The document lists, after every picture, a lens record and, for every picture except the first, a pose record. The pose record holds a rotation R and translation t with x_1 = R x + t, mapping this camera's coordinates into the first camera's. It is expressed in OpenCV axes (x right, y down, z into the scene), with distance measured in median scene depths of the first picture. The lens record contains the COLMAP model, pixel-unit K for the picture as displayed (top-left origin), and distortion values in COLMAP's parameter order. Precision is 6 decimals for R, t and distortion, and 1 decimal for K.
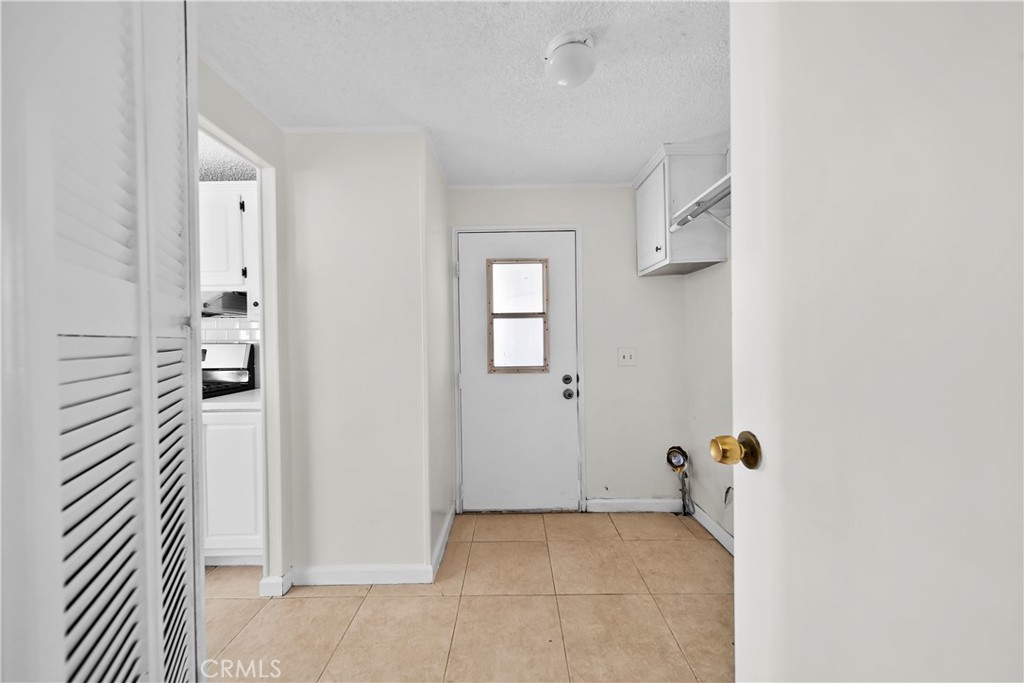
lens RADIAL K [[360.1, 0, 512.1], [0, 360.1, 339.8], [0, 0, 1]] dist [0.004728, -0.000507]
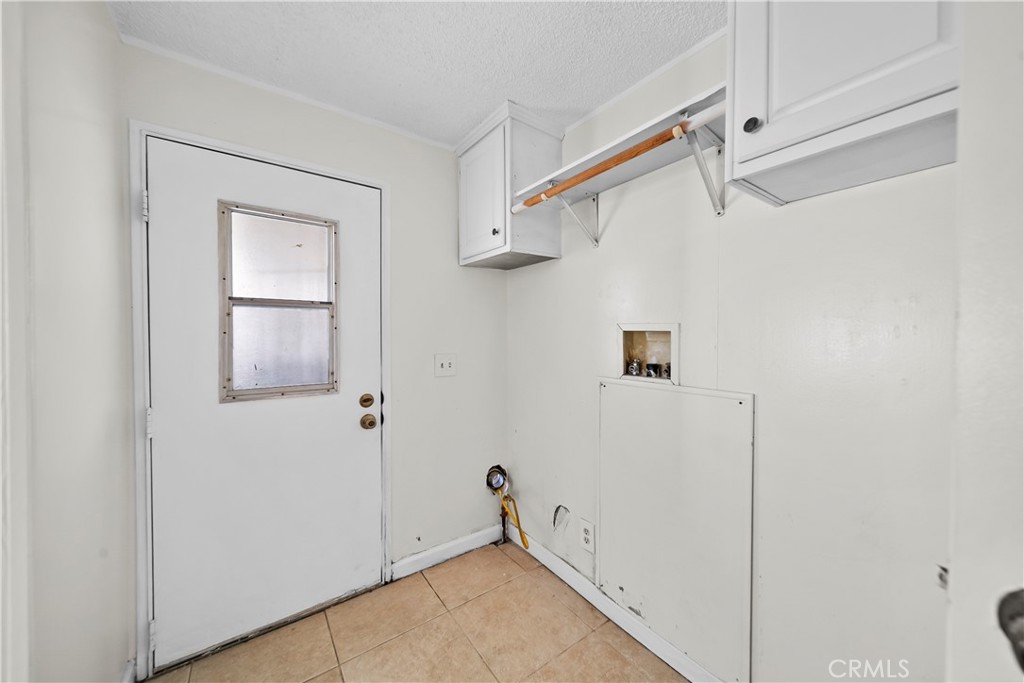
lens RADIAL K [[360.1, 0, 510.3], [0, 360.1, 338.7], [0, 0, 1]] dist [0.004728, -0.000507]
pose [[0.808774, 0.007910, 0.588066, -0.032879], [-0.009424, 0.999955, -0.000490, -0.011803], [-0.588043, -0.005146, 0.808813, 0.278851]]
